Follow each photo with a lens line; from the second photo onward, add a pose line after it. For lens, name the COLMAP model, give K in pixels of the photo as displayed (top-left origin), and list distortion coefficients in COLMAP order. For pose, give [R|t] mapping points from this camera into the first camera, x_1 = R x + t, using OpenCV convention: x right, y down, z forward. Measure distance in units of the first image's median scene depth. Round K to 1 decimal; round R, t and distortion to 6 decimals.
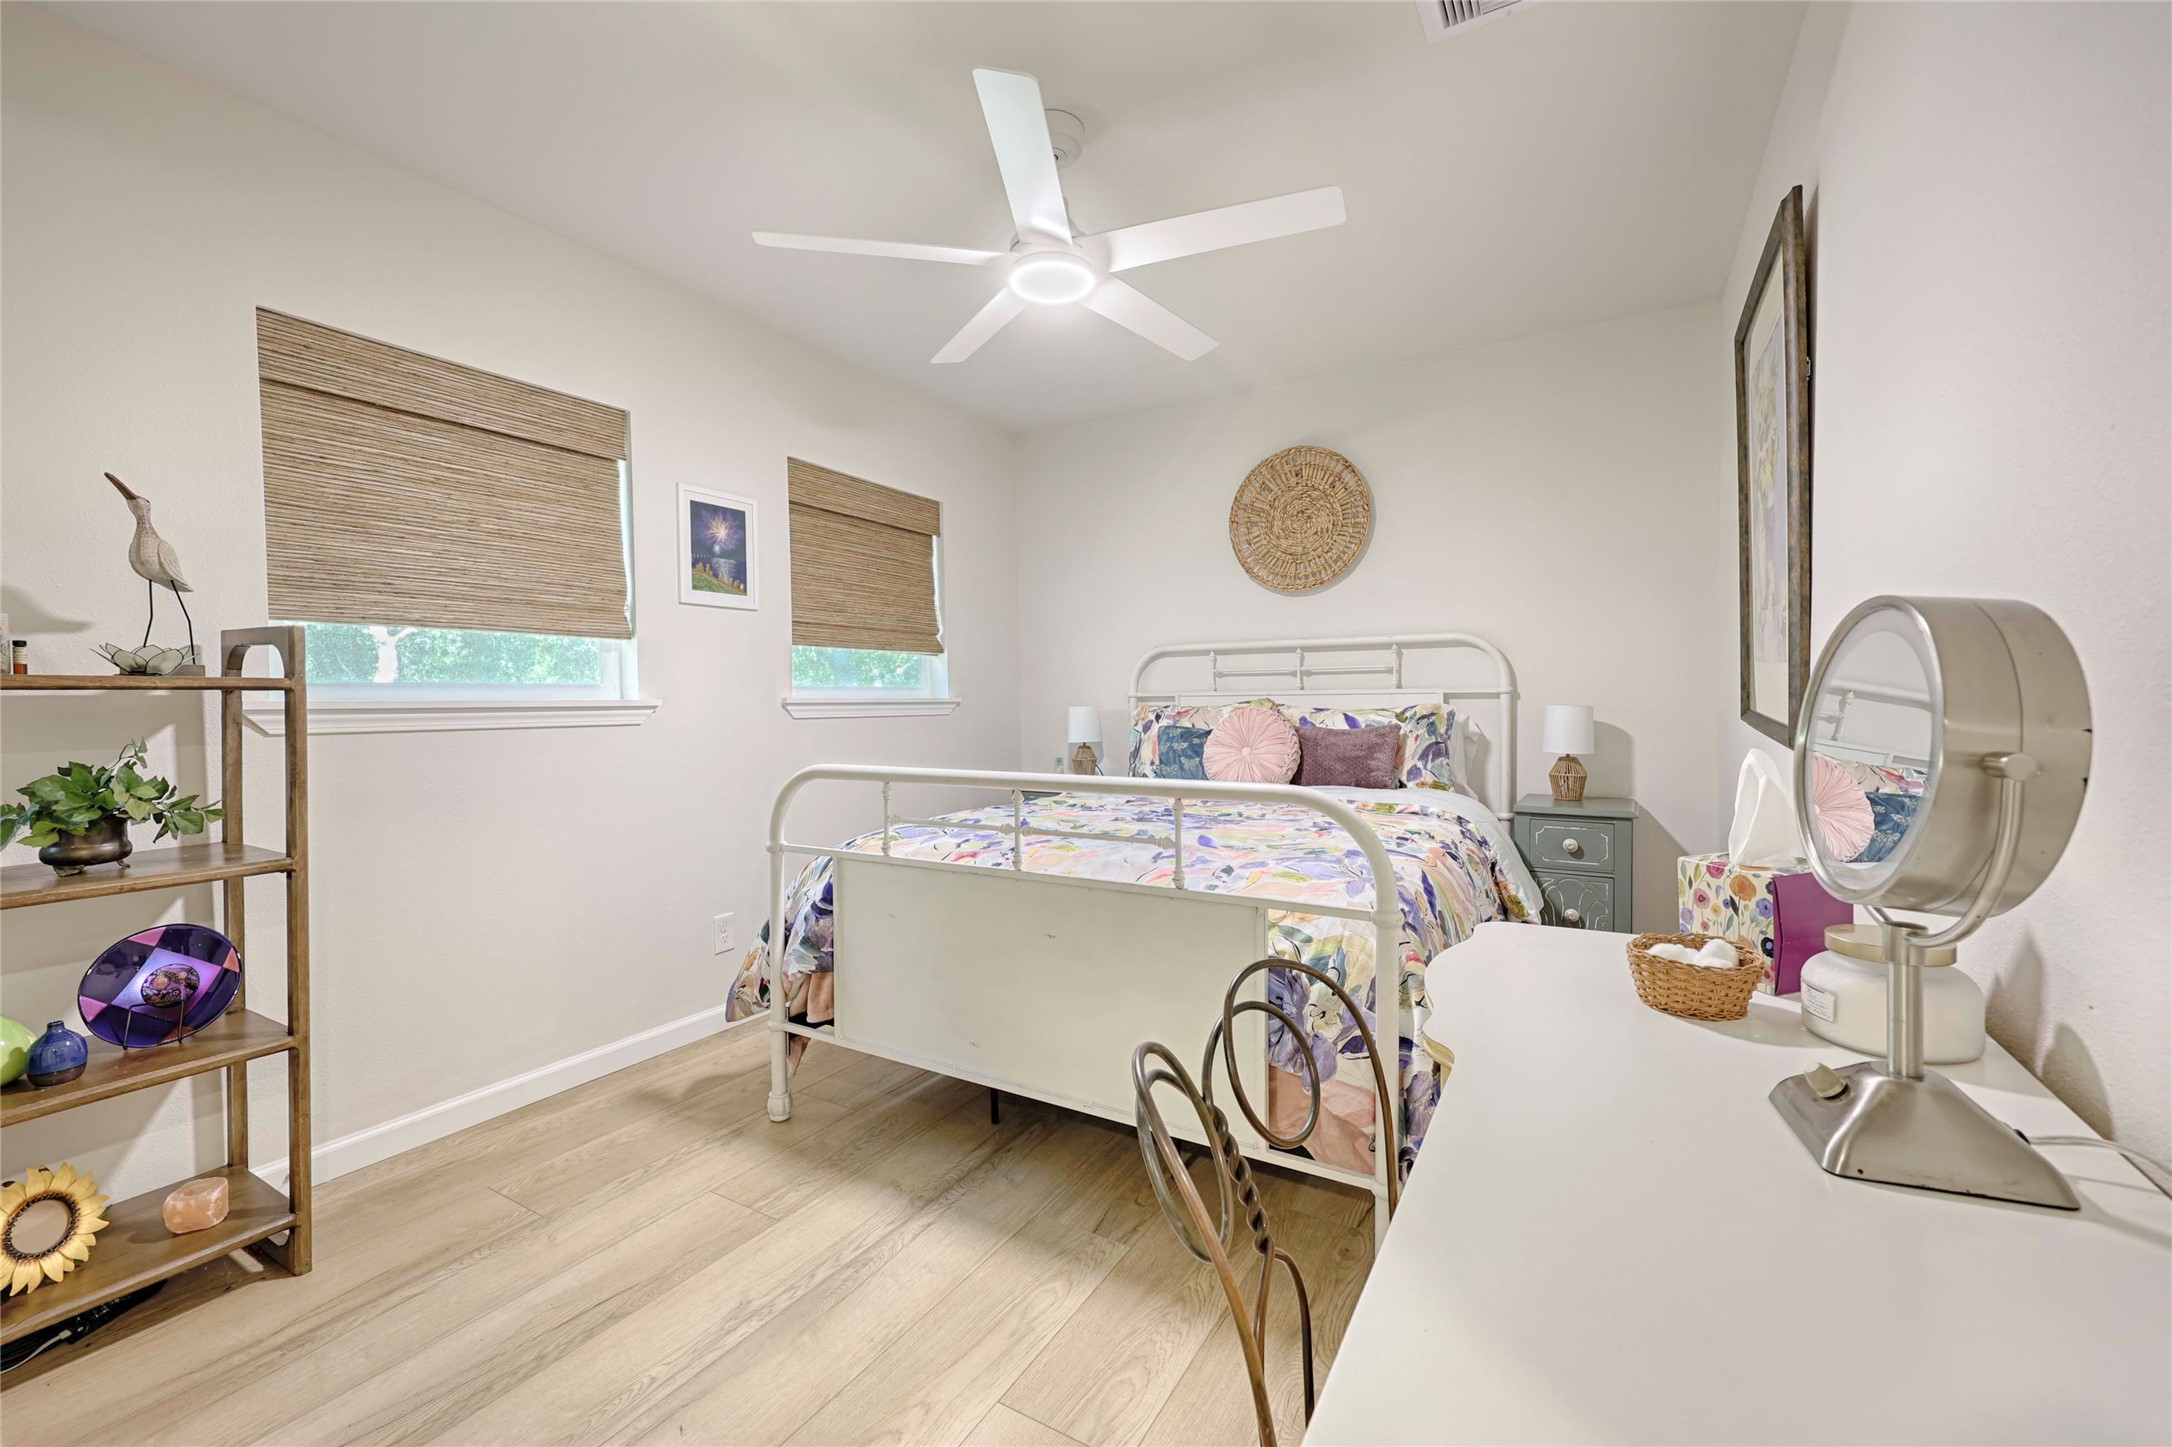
lens RADIAL K [[874.9, 0, 1084.6], [0, 874.9, 715.1], [0, 0, 1]] dist [-0.006725, 0.000622]
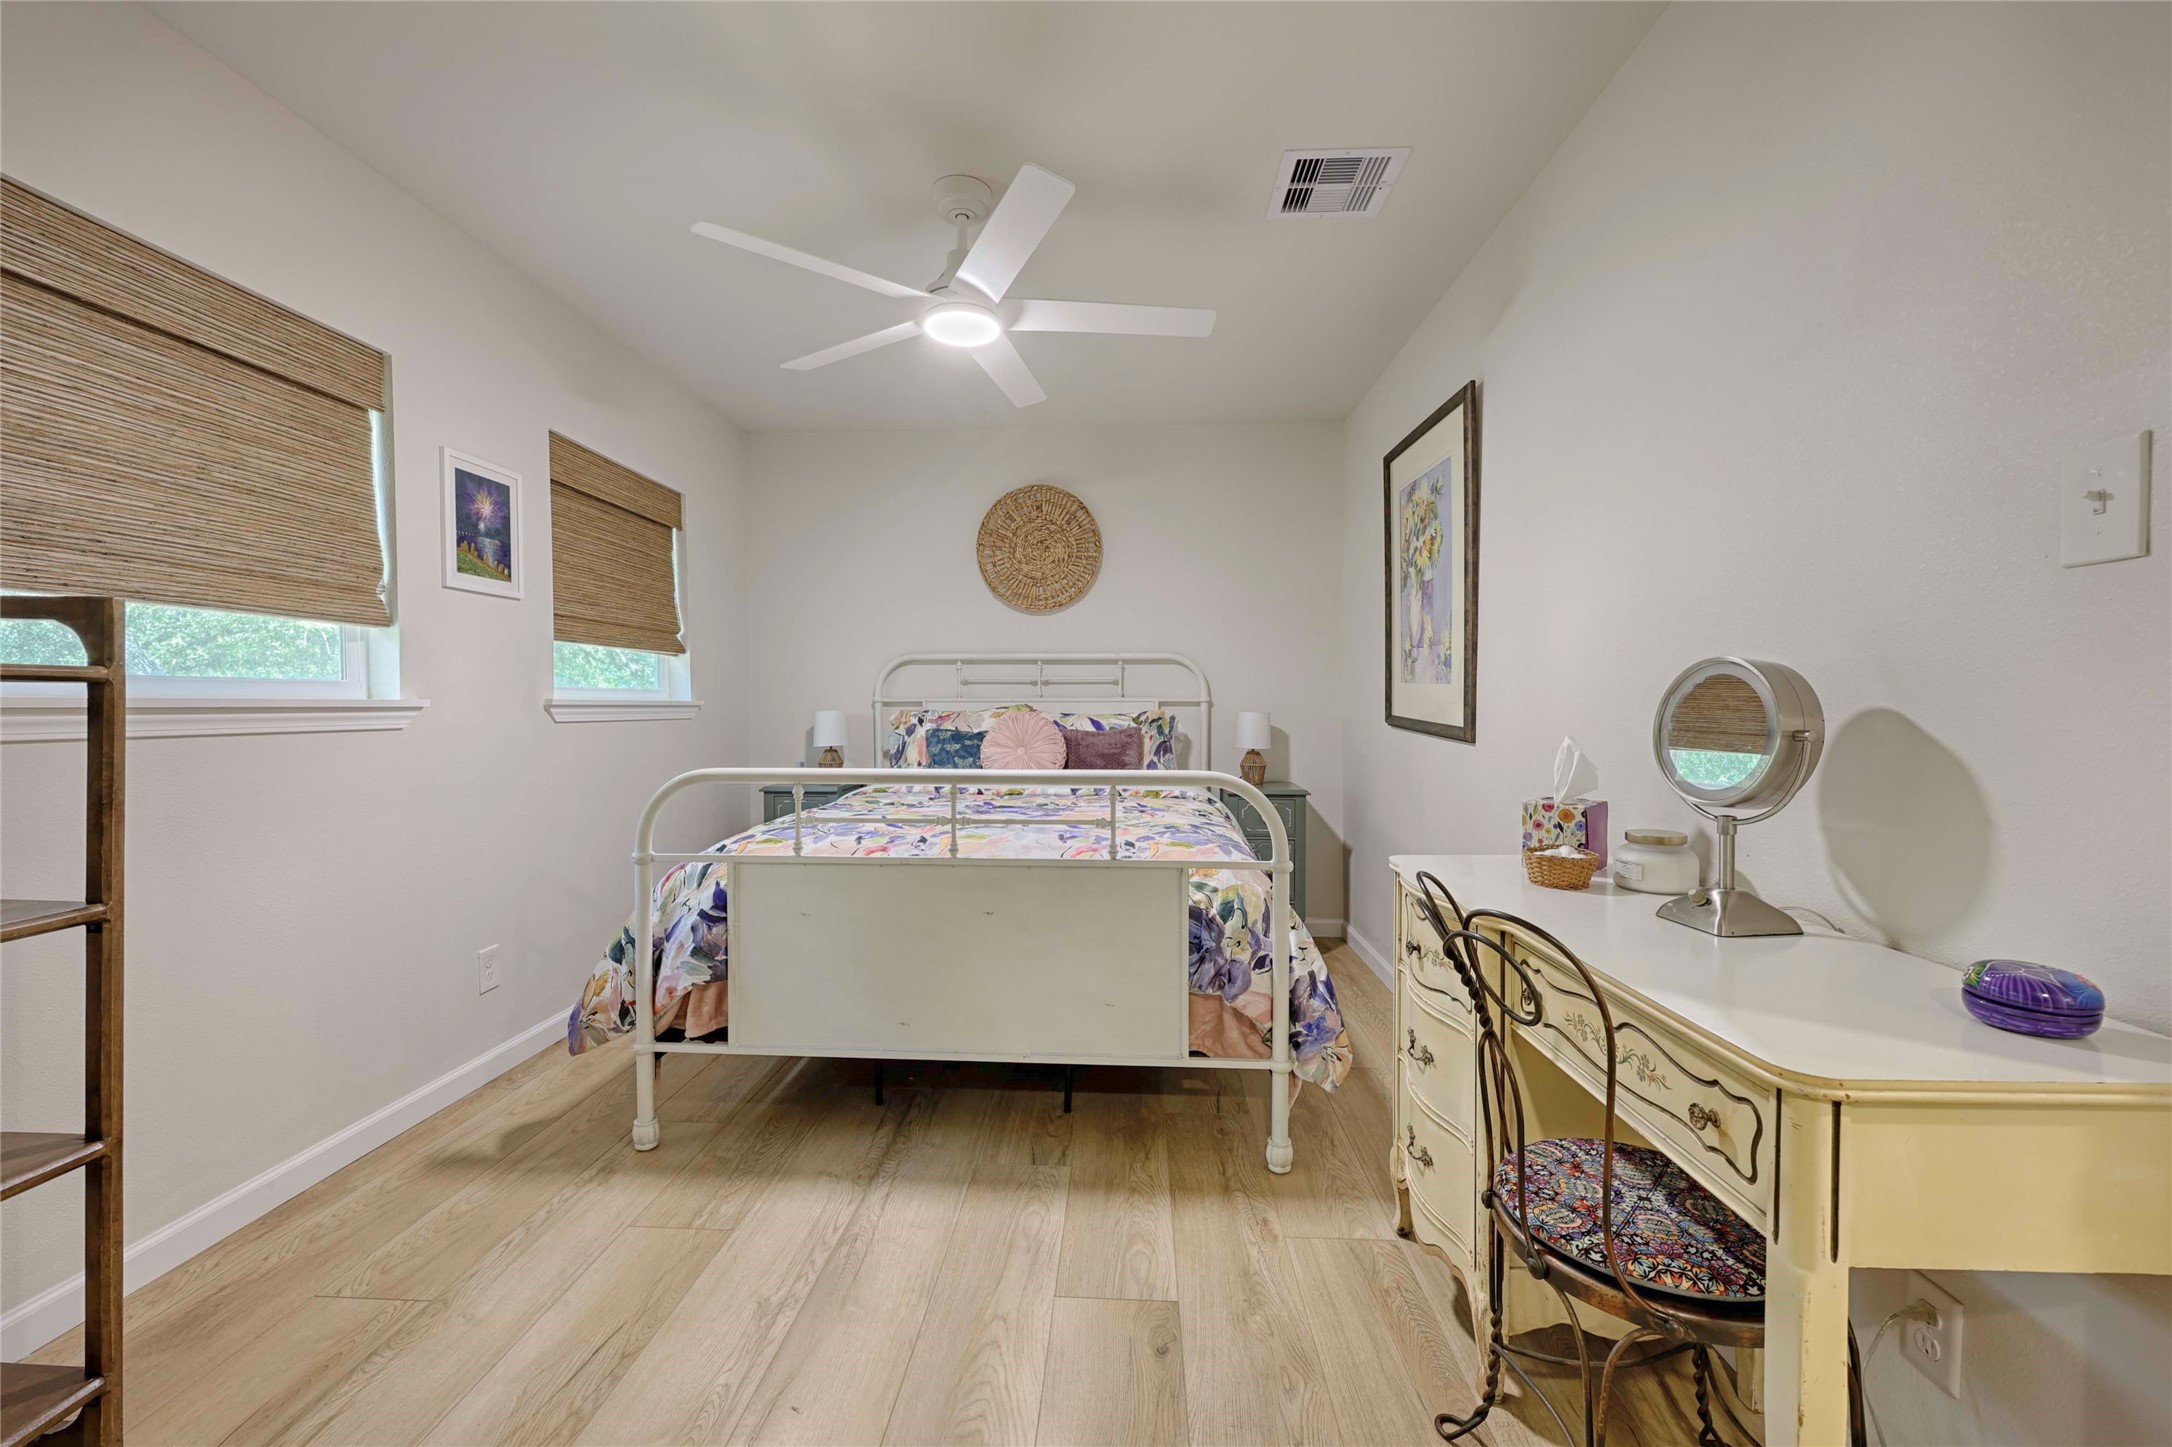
lens RADIAL K [[874.9, 0, 1044.4], [0, 874.9, 715.4], [0, 0, 1]] dist [-0.006725, 0.000622]
pose [[0.891016, 0.003451, 0.453960, -0.395071], [-0.000427, 0.999977, -0.006763, 0.003949], [-0.453973, 0.005832, 0.890997, -0.032970]]
